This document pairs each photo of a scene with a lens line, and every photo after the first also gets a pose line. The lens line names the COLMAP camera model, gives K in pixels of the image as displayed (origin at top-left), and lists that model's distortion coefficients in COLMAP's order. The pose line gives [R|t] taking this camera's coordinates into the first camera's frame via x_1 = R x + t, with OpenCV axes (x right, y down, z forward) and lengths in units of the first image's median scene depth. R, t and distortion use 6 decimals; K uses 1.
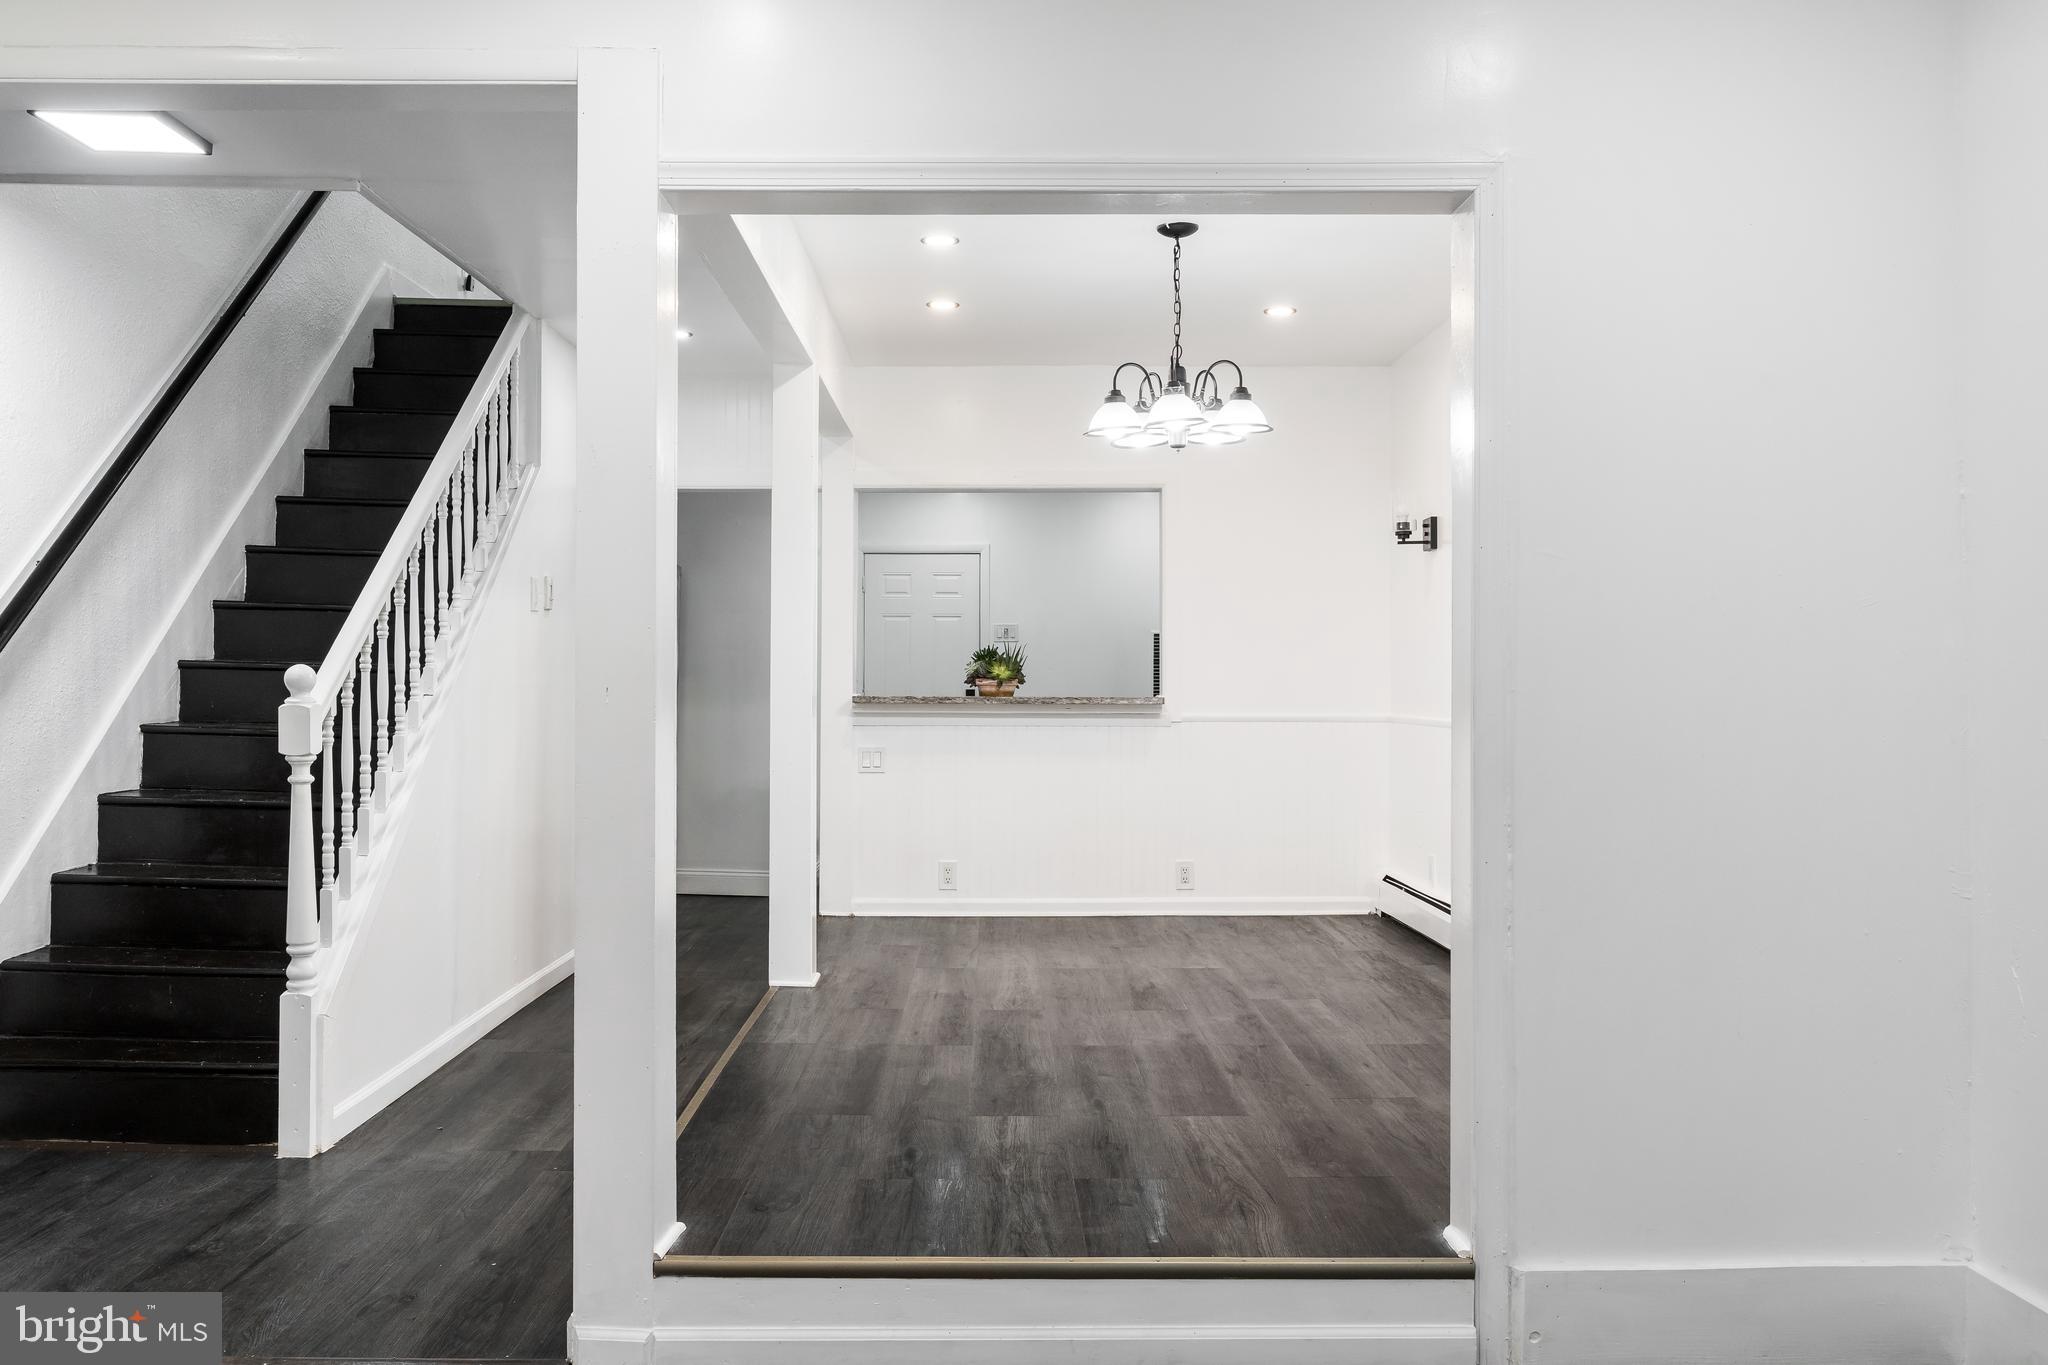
lens RADIAL K [[1601.0, 0, 992.1], [0, 1601.0, 669.7], [0, 0, 1]] dist [0.003859, 0.001847]
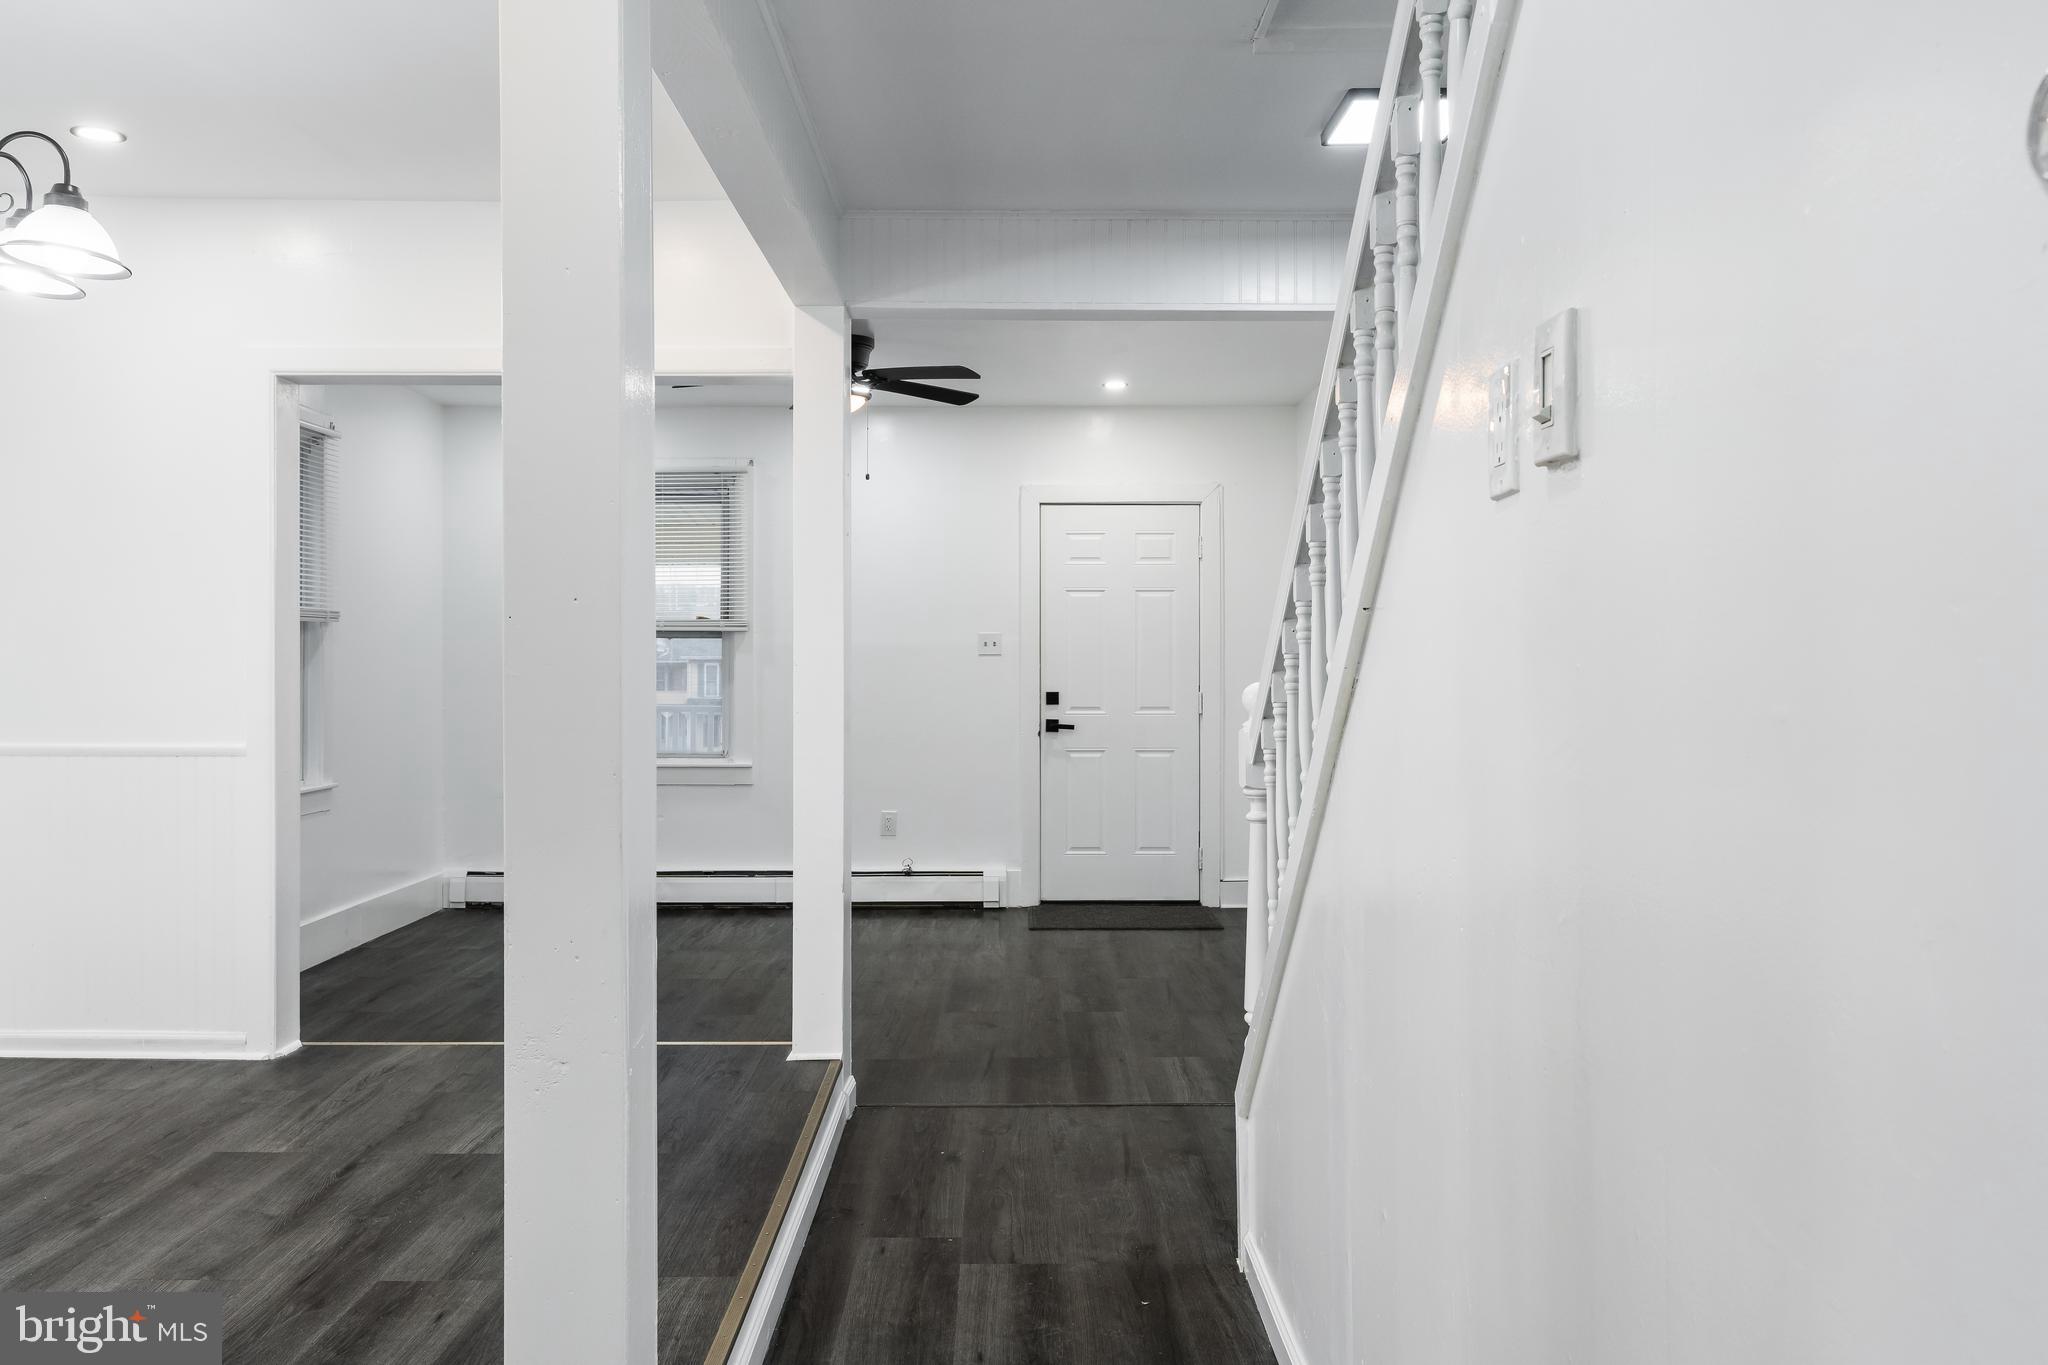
lens RADIAL K [[1601.0, 0, 1014.5], [0, 1601.0, 666.6], [0, 0, 1]] dist [0.003859, 0.001847]
pose [[-0.999998, -0.002119, -0.000693, -0.223535], [-0.002119, 0.999998, 0.000432, -0.008824], [0.000692, 0.000434, -1.000000, 1.382978]]
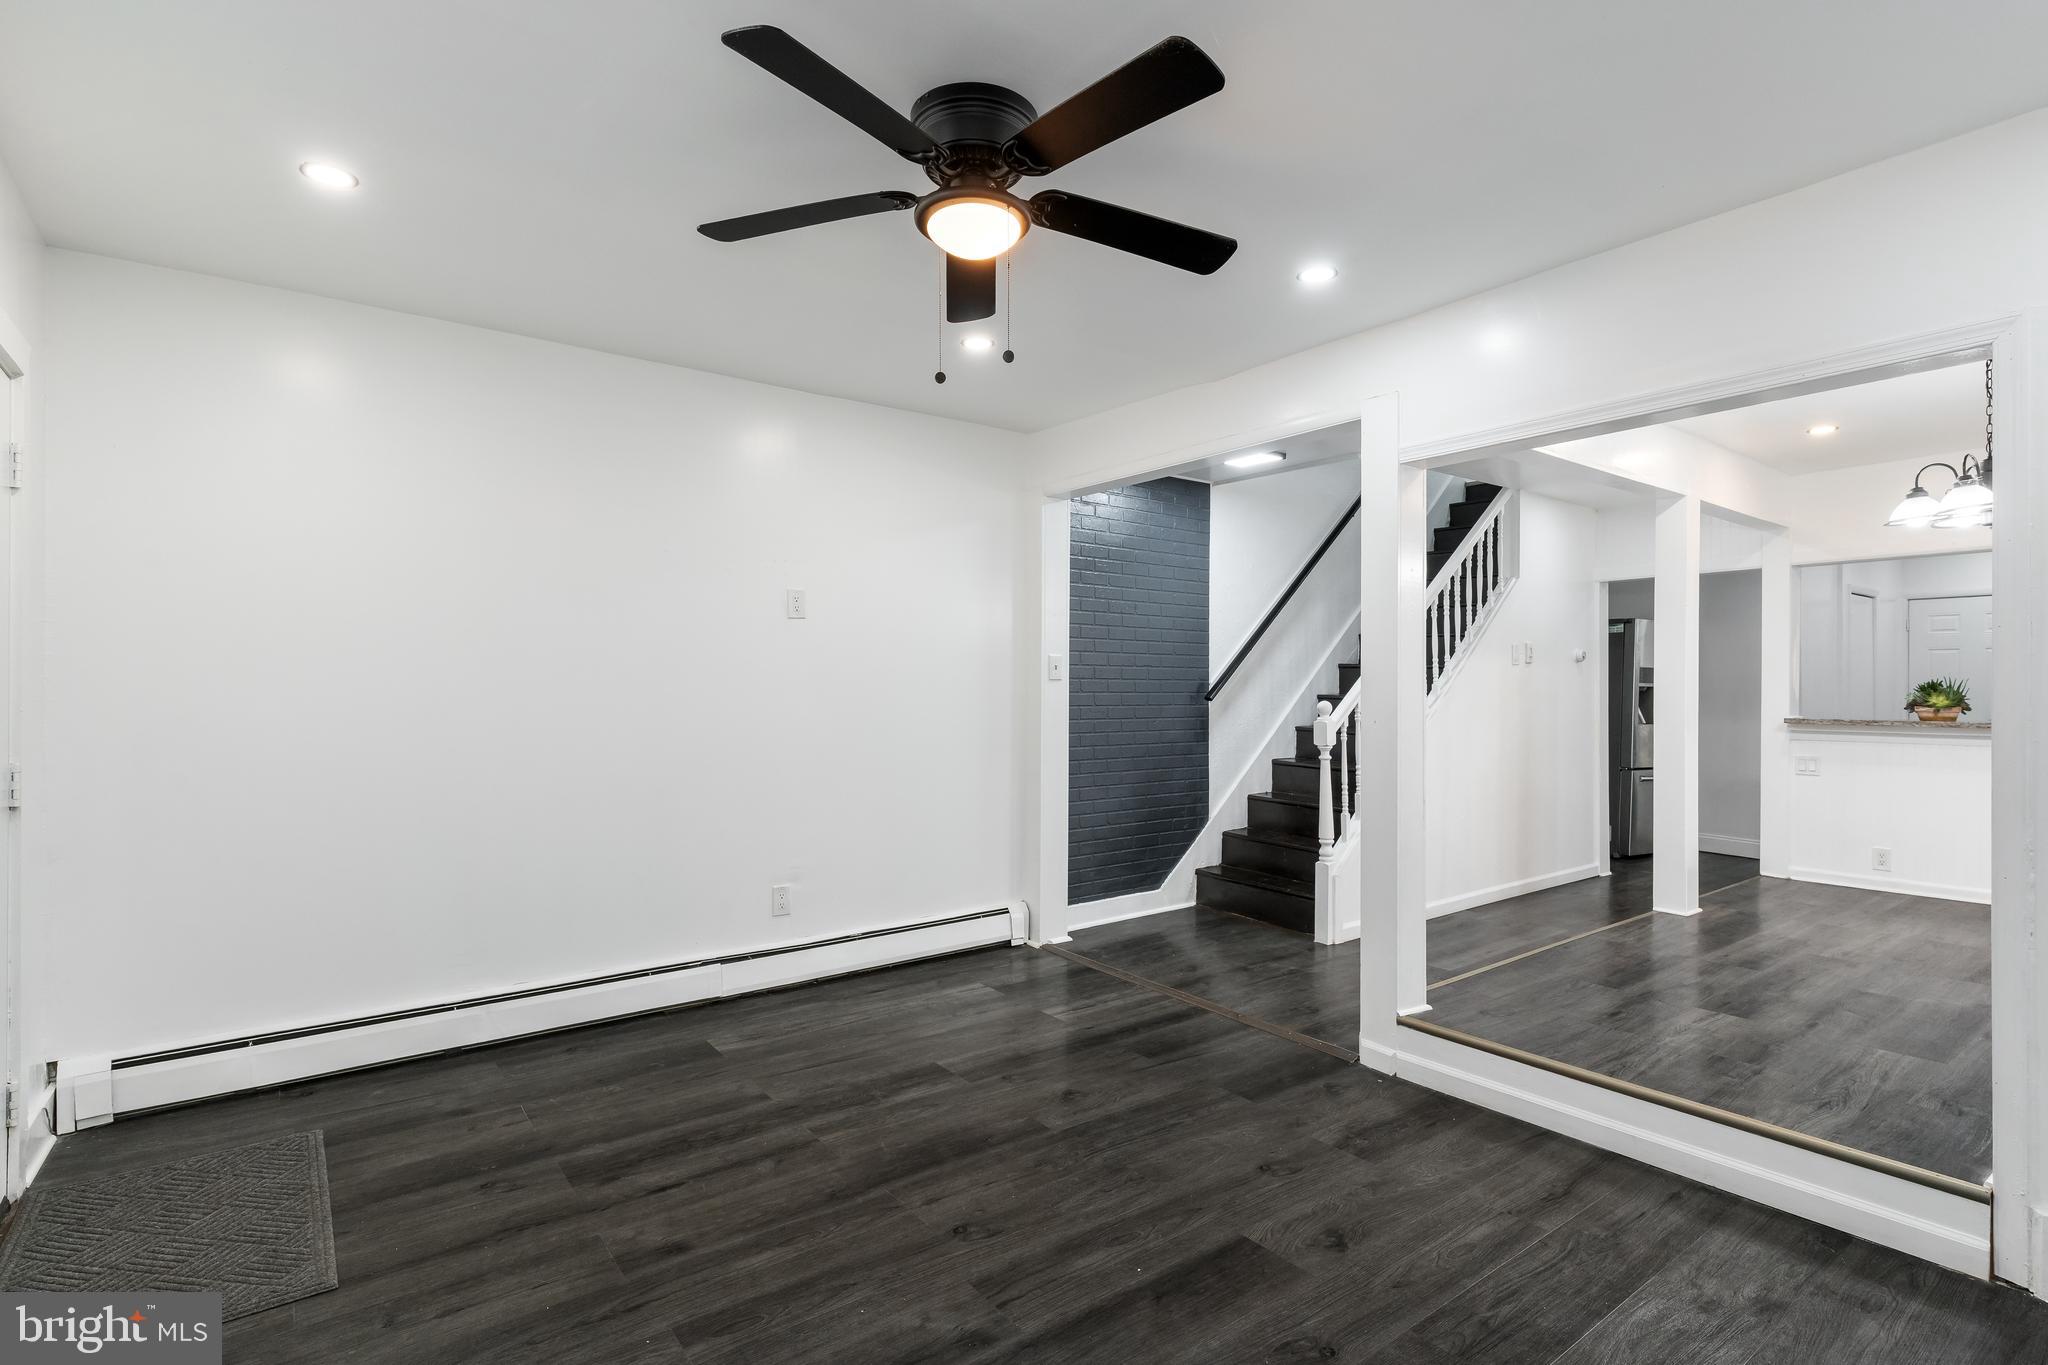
lens RADIAL K [[973.8, 0, 1011.7], [0, 973.8, 689.2], [0, 0, 1]] dist [0.003511, 0.001368]
pose [[0.598786, -0.001481, -0.800908, 0.239113], [0.004974, 0.999986, 0.001869, -0.016898], [0.800894, -0.005103, 0.598784, -0.041824]]
